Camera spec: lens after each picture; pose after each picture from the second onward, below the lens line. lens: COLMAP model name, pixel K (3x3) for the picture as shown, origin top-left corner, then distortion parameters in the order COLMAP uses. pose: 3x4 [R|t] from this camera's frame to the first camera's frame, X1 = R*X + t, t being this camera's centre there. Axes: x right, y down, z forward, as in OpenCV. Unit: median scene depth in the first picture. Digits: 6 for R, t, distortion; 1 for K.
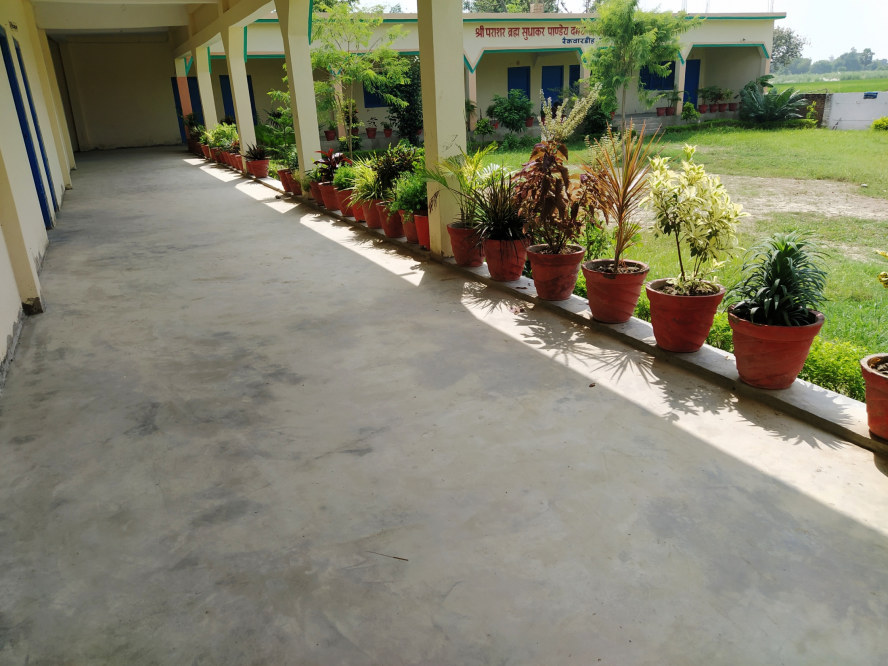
lens RADIAL K [[660.7, 0, 442.3], [0, 660.7, 331.8], [0, 0, 1]] dist [0.082312, -0.098921]
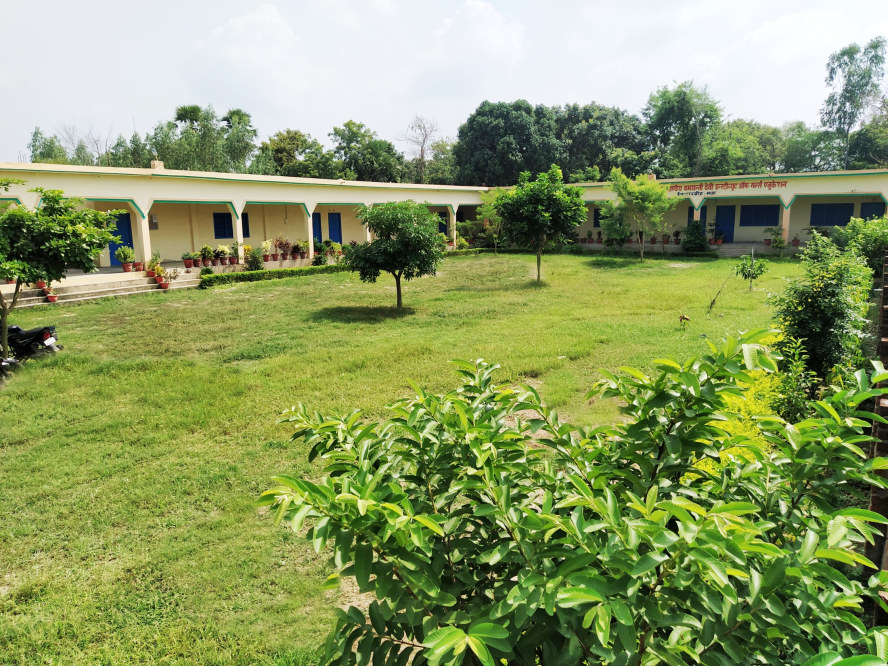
lens RADIAL K [[660.7, 0, 441.5], [0, 660.7, 337.5], [0, 0, 1]] dist [0.082312, -0.098921]
pose [[0.502447, 0.195351, -0.842250, 1.288807], [-0.295573, 0.954260, 0.045006, -0.016791], [0.812517, 0.226333, 0.537206, -0.225766]]
